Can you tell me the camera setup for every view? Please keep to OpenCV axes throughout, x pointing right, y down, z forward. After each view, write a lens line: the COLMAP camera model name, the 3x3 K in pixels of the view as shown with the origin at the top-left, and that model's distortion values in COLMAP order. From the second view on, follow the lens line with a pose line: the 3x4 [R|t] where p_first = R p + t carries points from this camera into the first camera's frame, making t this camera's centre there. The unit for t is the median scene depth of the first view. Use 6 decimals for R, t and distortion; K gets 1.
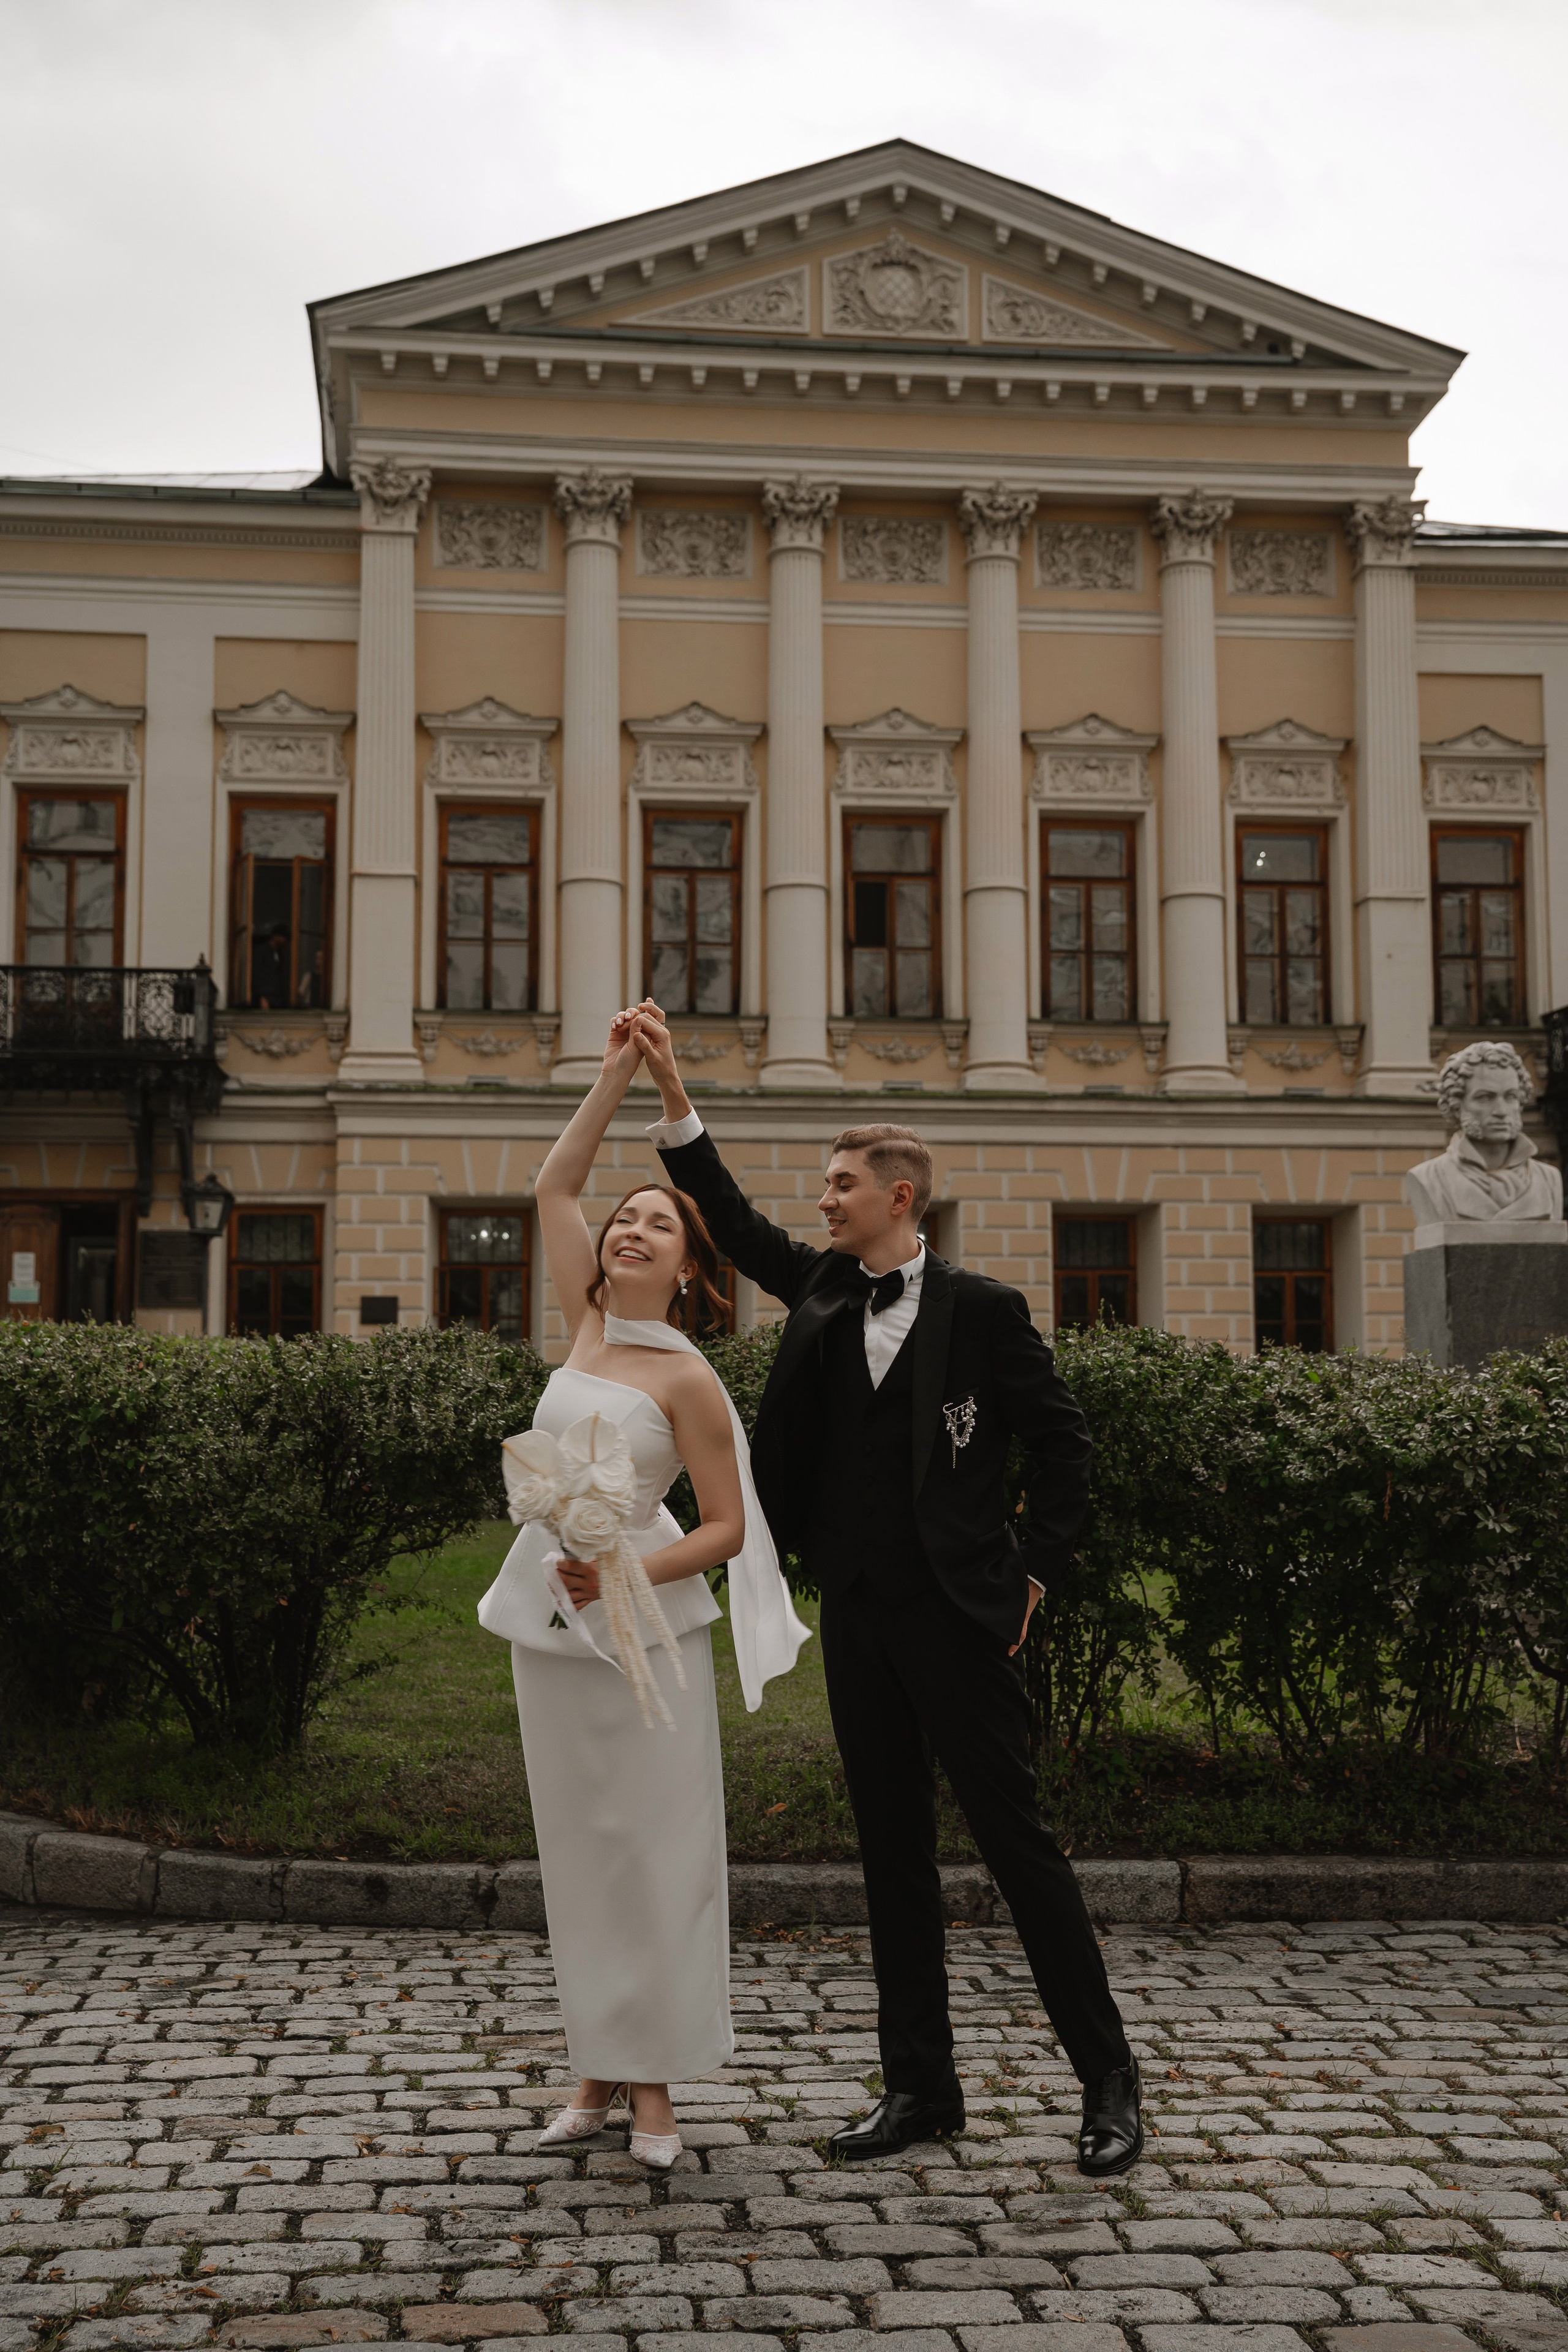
lens RADIAL K [[2736.6, 0, 783.9], [0, 2736.6, 1174.7], [0, 0, 1]] dist [0.093408, 0.000000]
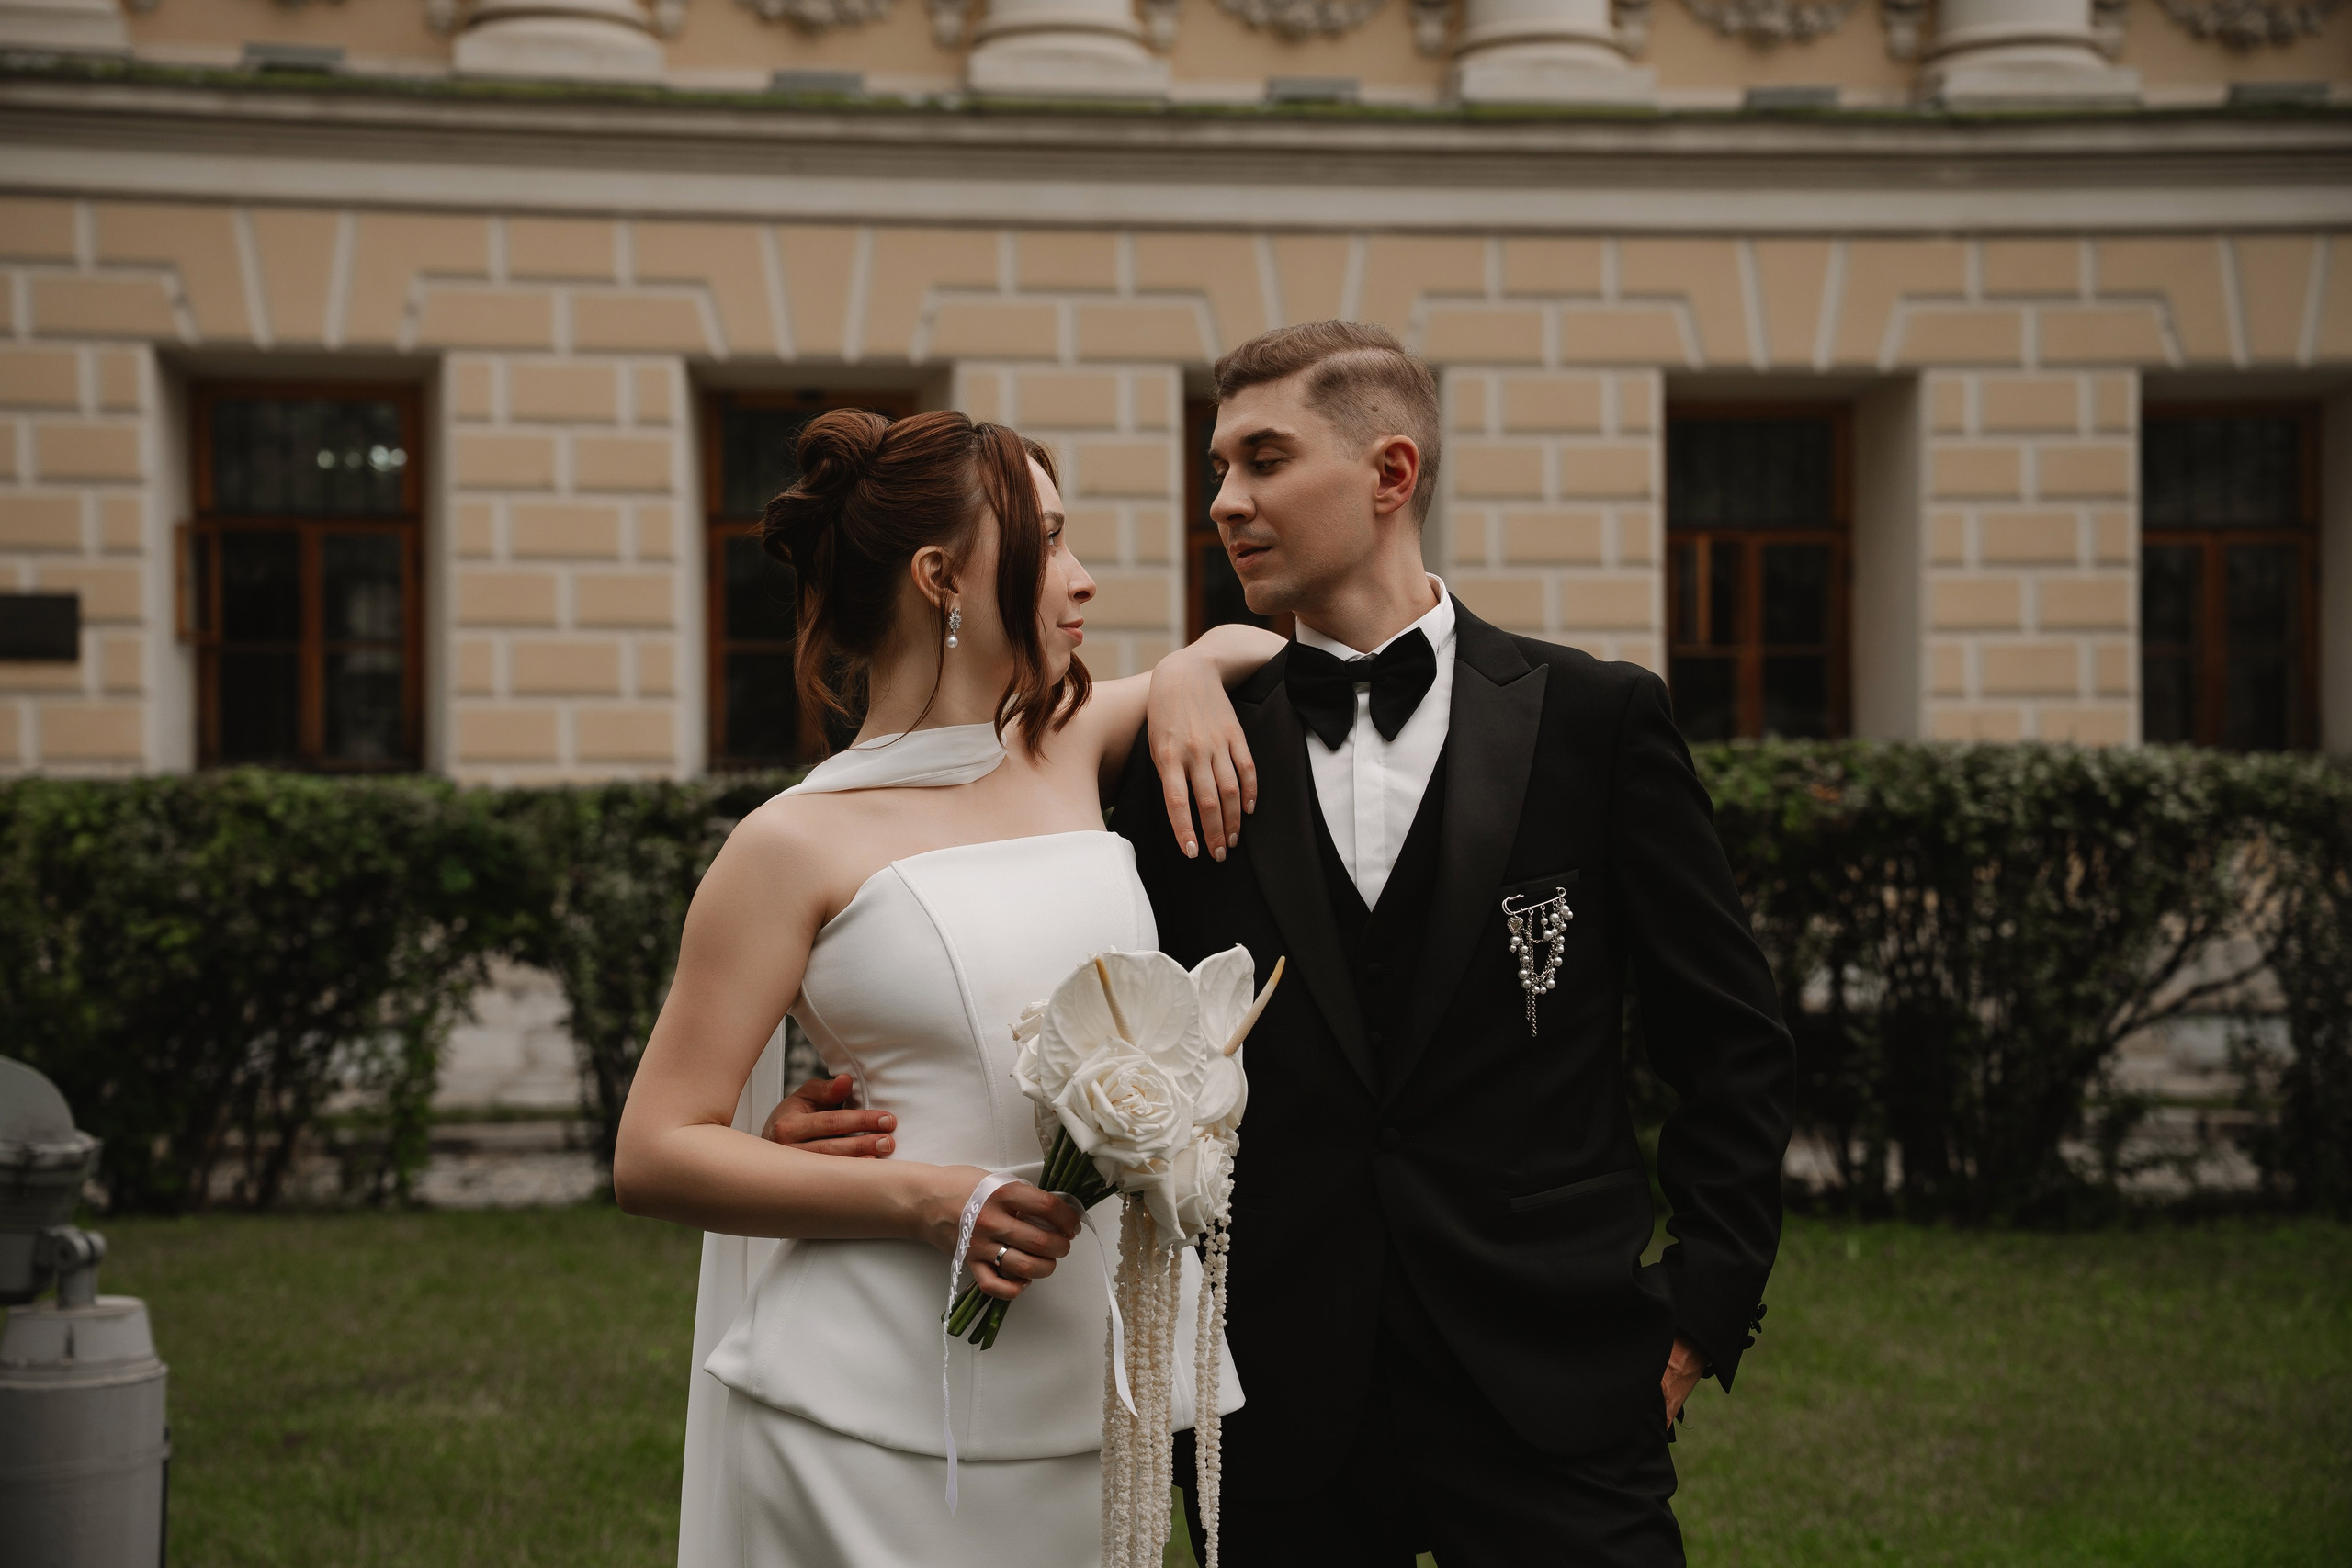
lens RADIAL K [[4619.2, 0, 1197.0], [0, 4619.2, 737.2], [0, 0, 1]] dist [0.561959, 0.000000]
pose [[0.998028, -0.001826, 0.062741, -0.019575], [-0.004652, 0.994676, 0.102946, -0.007839], [-0.062595, -0.103035, 0.992706, 0.278154]]
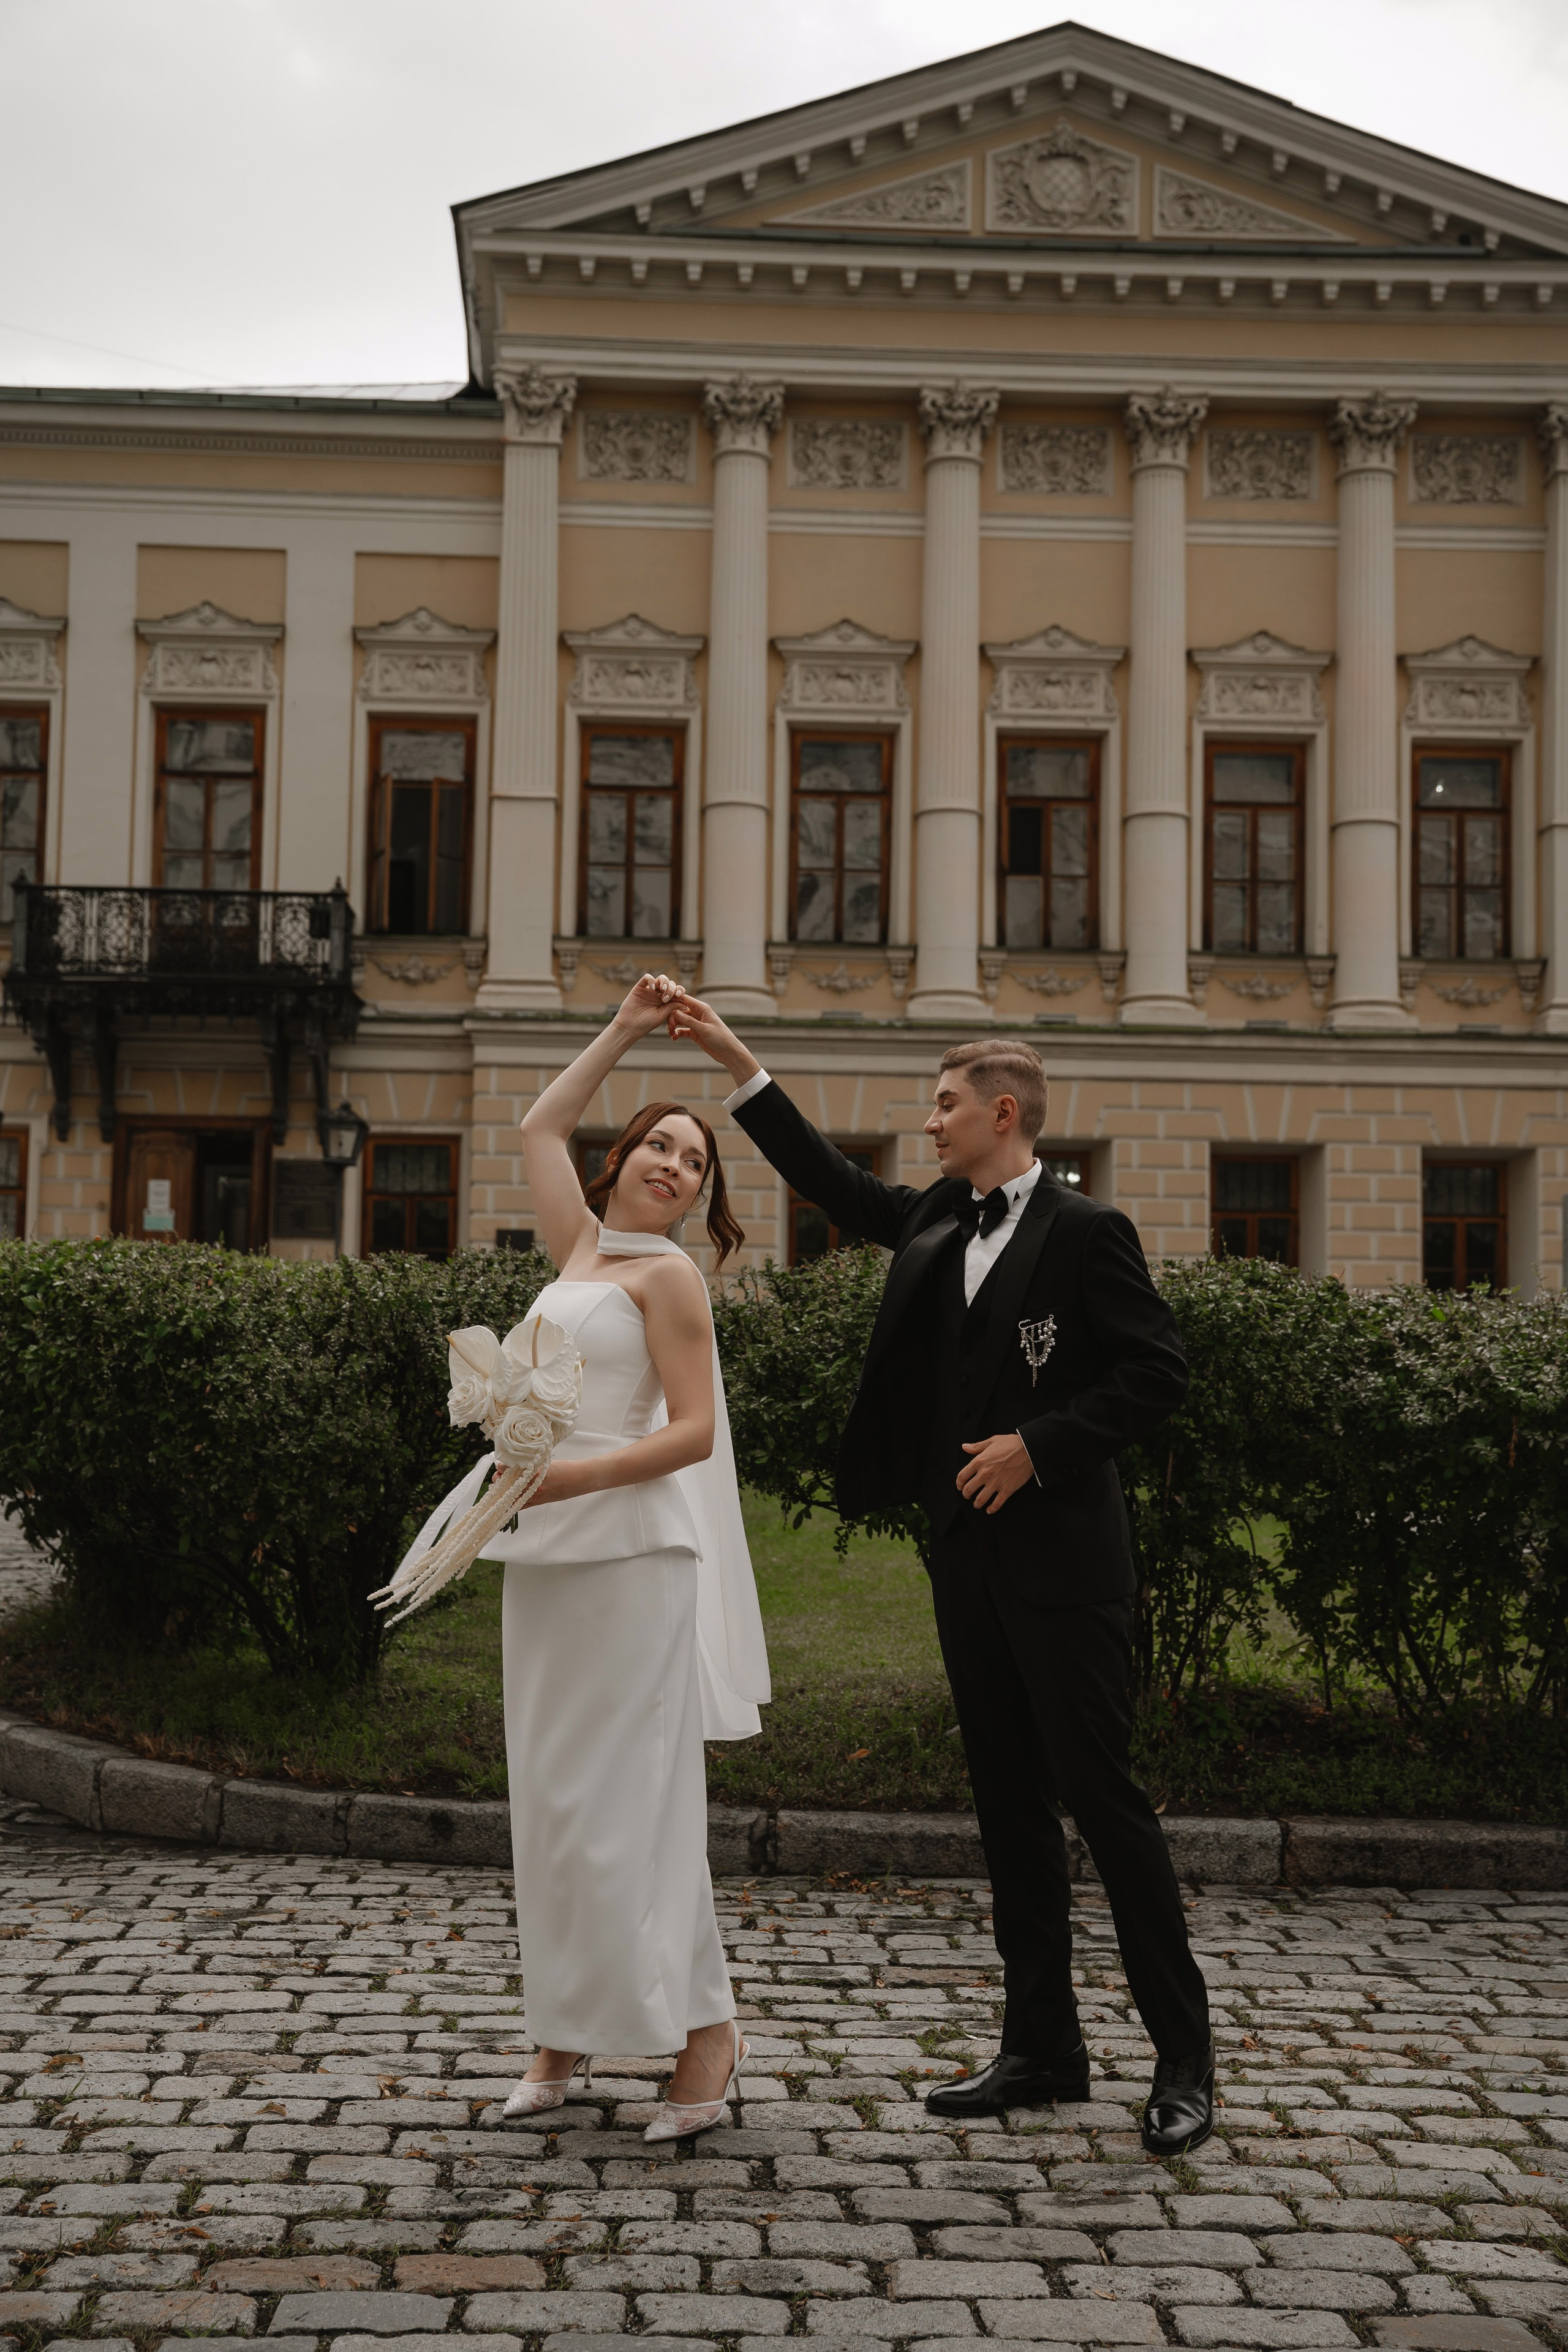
lens RADIAL K [[2812.6, 0, 763.5], [0, 2812.6, 1174.5], [0, 0, 1]] dist [0.111249, 0.000000]
pose [[0.997960, 0.013078, -0.062489, 0.003583], [-0.011694, 0.999679, 0.022462, 0.001029], [0.062763, -0.021685, 0.997793, 0.002982]]
